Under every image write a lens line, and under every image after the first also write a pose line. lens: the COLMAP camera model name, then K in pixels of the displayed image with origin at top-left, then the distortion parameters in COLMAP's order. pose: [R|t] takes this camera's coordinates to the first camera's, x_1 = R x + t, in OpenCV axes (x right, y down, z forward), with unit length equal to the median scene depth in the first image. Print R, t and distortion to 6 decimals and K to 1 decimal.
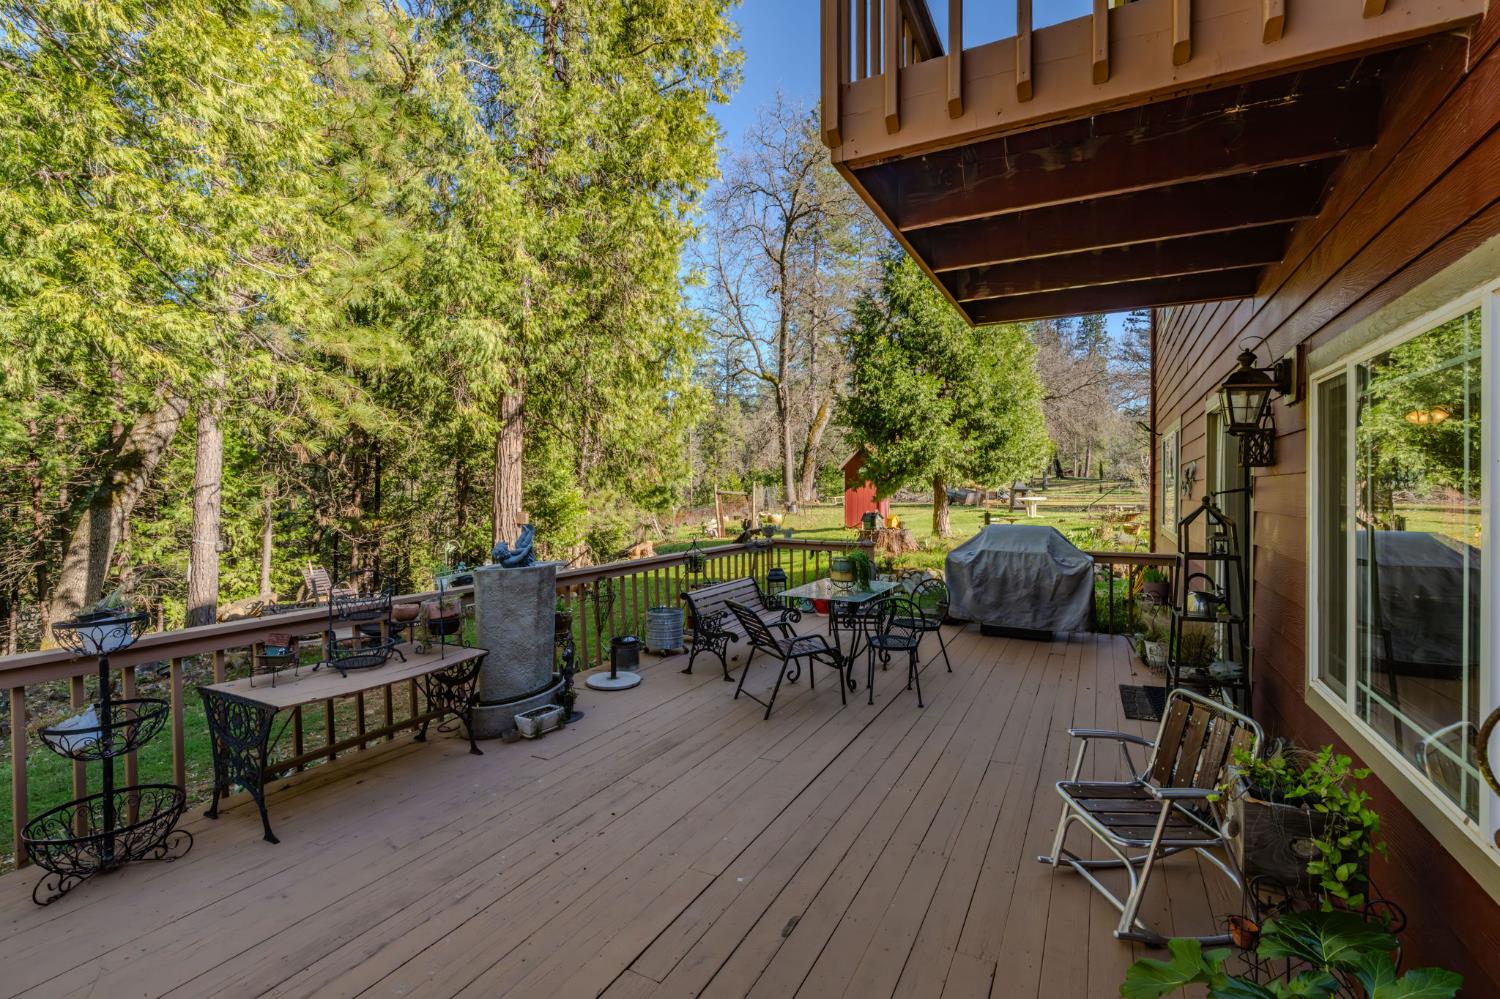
lens RADIAL K [[669.9, 0, 745.2], [0, 669.9, 499.5], [0, 0, 1]] dist [-0.004707, 0.001711]
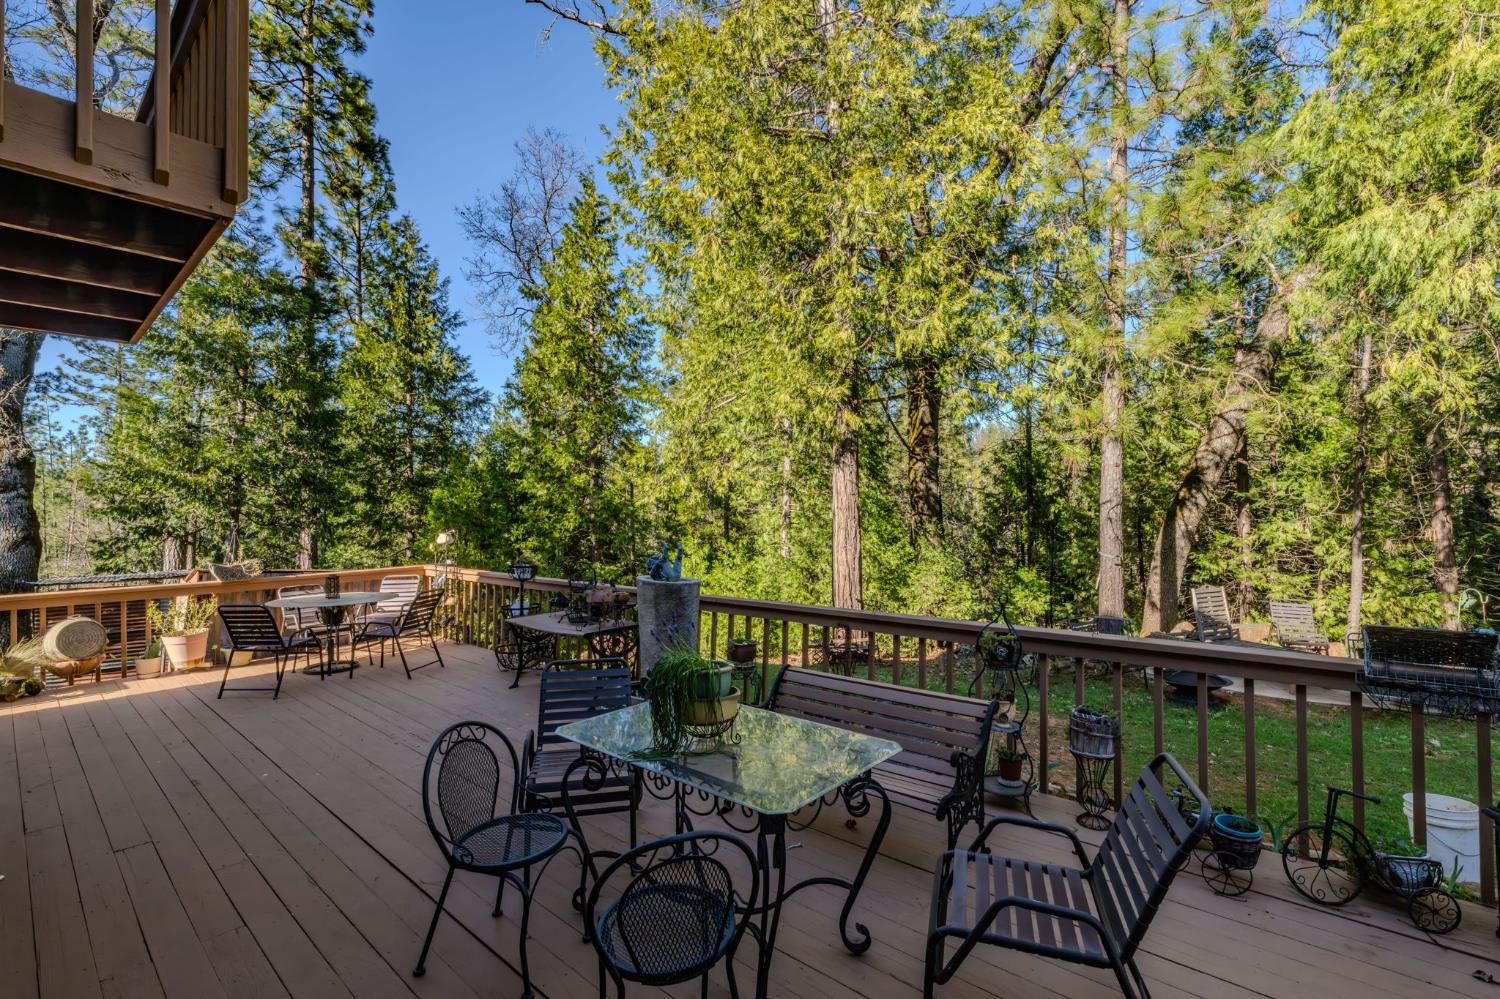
lens RADIAL K [[669.9, 0, 751.6], [0, 669.9, 498.4], [0, 0, 1]] dist [-0.004707, 0.001711]
pose [[-0.224386, -0.012361, -0.974422, 0.279362], [-0.006260, 0.999917, -0.011243, -0.008250], [0.974480, 0.003577, -0.224445, 0.553703]]
